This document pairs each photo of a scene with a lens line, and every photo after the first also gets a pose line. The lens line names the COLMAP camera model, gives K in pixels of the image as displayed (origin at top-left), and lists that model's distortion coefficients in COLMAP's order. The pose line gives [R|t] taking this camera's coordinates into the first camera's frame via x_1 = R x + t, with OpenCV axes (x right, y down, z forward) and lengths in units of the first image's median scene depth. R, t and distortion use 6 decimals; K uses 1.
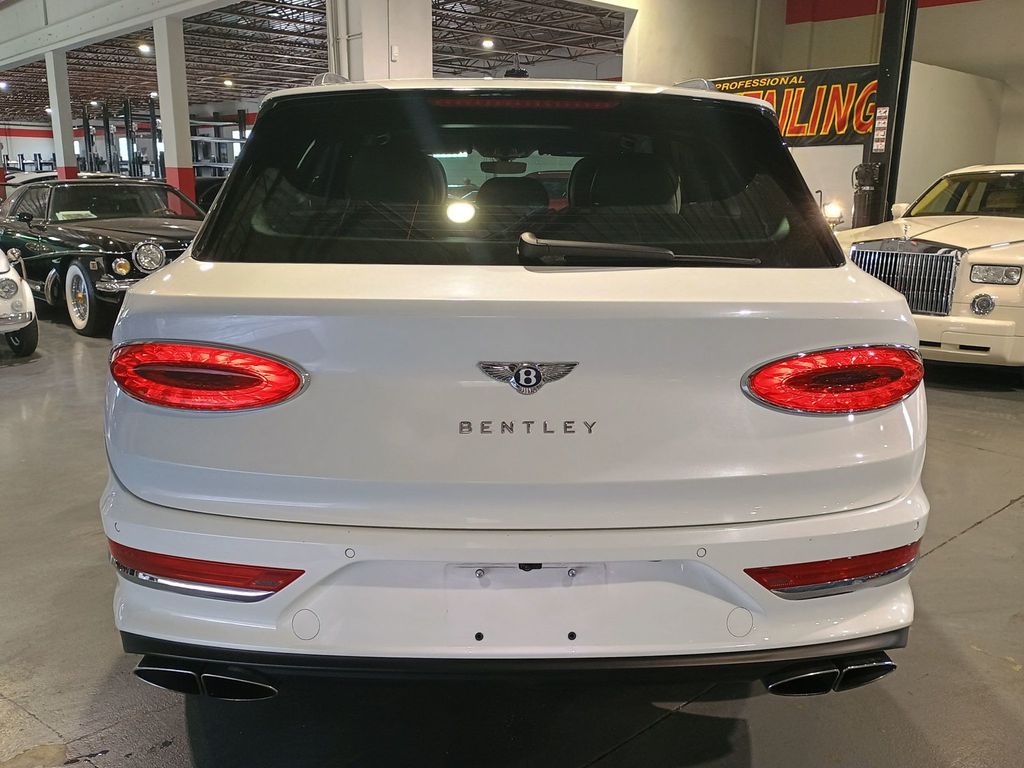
lens RADIAL K [[874.6, 0, 511.6], [0, 874.6, 388.1], [0, 0, 1]] dist [0.055928, -0.063697]
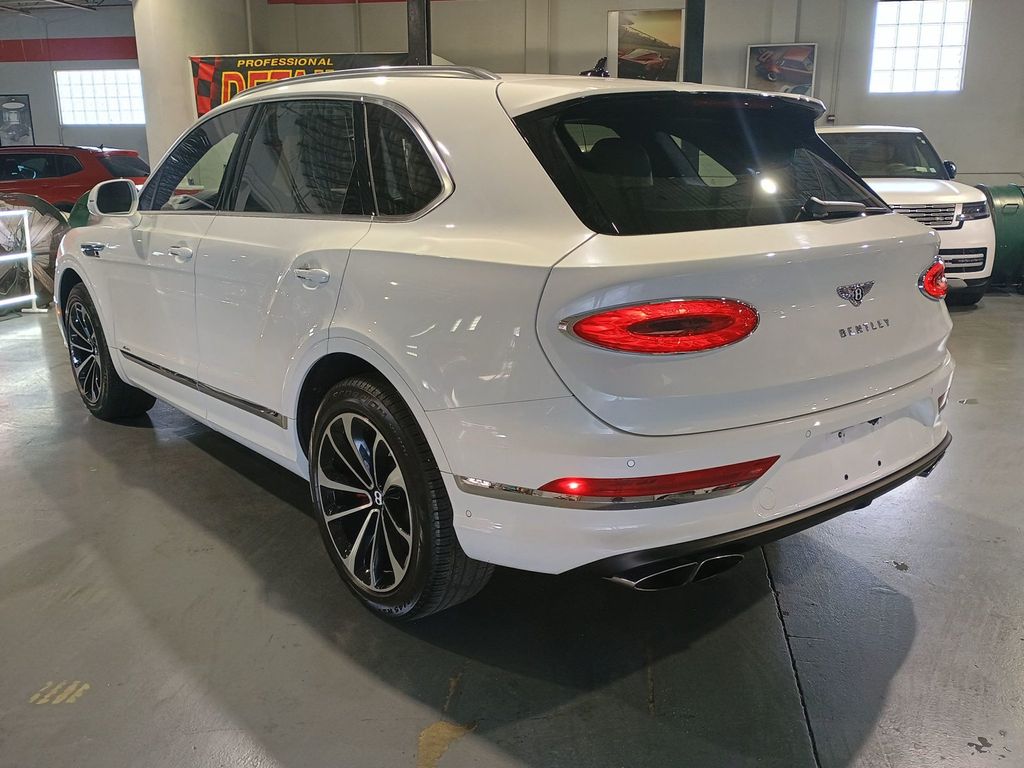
lens RADIAL K [[874.6, 0, 510.6], [0, 874.6, 381.7], [0, 0, 1]] dist [0.055928, -0.063697]
pose [[0.786433, -0.166981, 0.594677, -1.243944], [0.154666, 0.985330, 0.072135, -0.060047], [-0.597998, 0.035247, 0.800722, 0.153660]]
